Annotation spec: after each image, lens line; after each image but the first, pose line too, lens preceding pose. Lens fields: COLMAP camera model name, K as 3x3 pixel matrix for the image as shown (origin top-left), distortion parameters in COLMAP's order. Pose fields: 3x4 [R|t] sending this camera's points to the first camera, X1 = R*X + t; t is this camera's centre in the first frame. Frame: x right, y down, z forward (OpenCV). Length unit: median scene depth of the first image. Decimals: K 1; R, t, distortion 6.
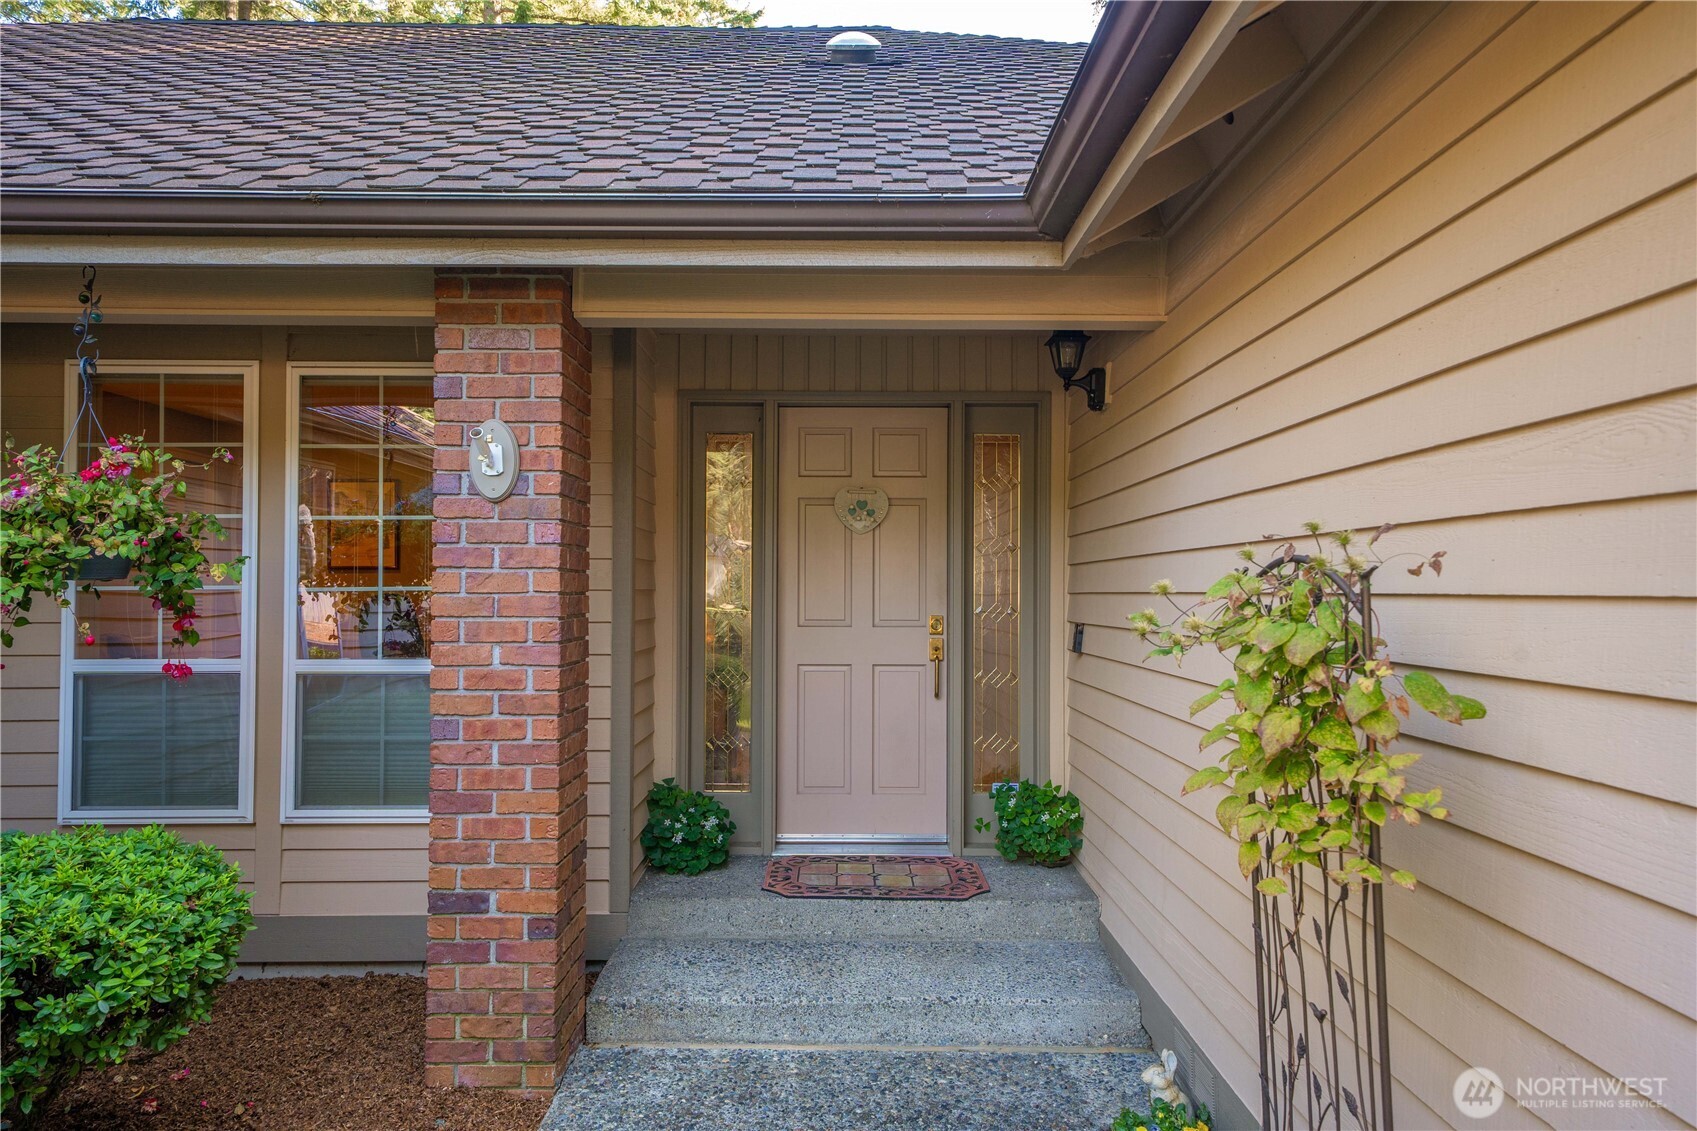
lens RADIAL K [[1151.3, 0, 844.5], [0, 1151.3, 559.0], [0, 0, 1]] dist [0.030270, 0.000459]
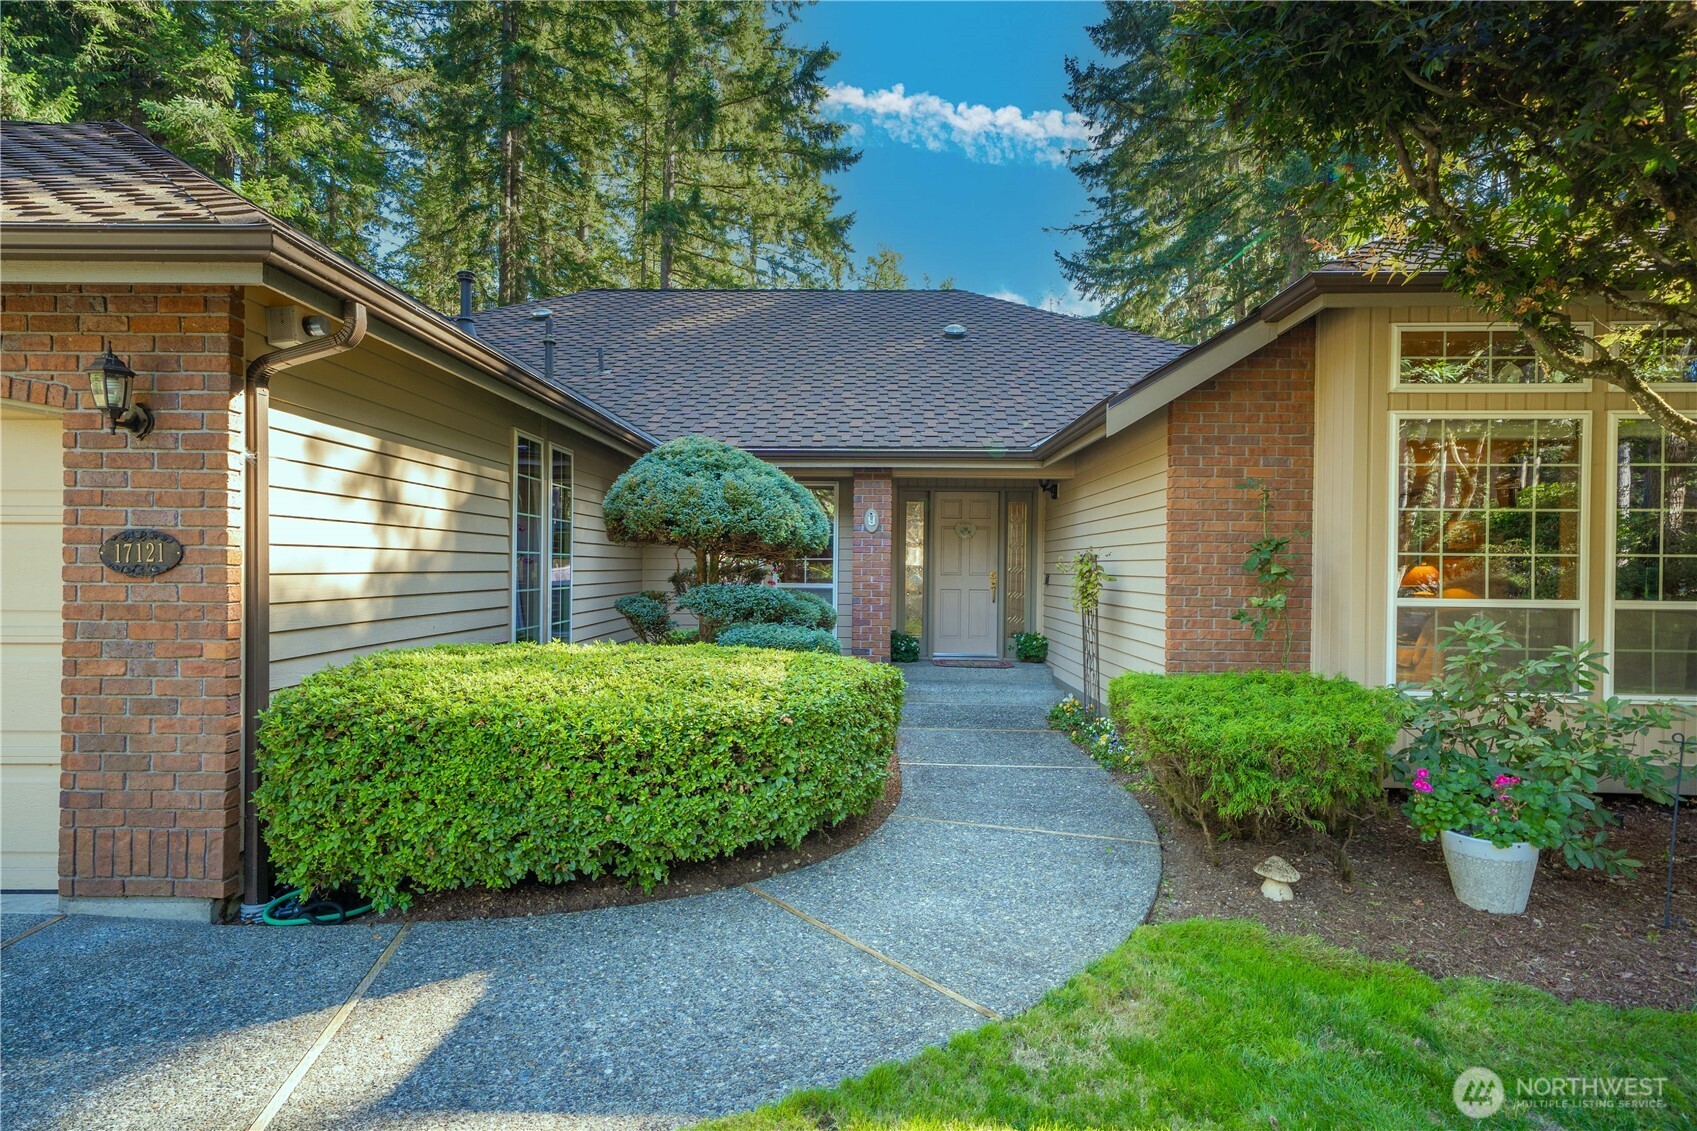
lens RADIAL K [[878.5, 0, 848.5], [0, 878.5, 565.5], [0, 0, 1]] dist [0.020719, -0.000256]
pose [[0.999443, 0.008331, -0.032303, -0.222885], [-0.007544, 0.999674, 0.024385, -0.013103], [0.032495, -0.024128, 0.999181, -1.214631]]
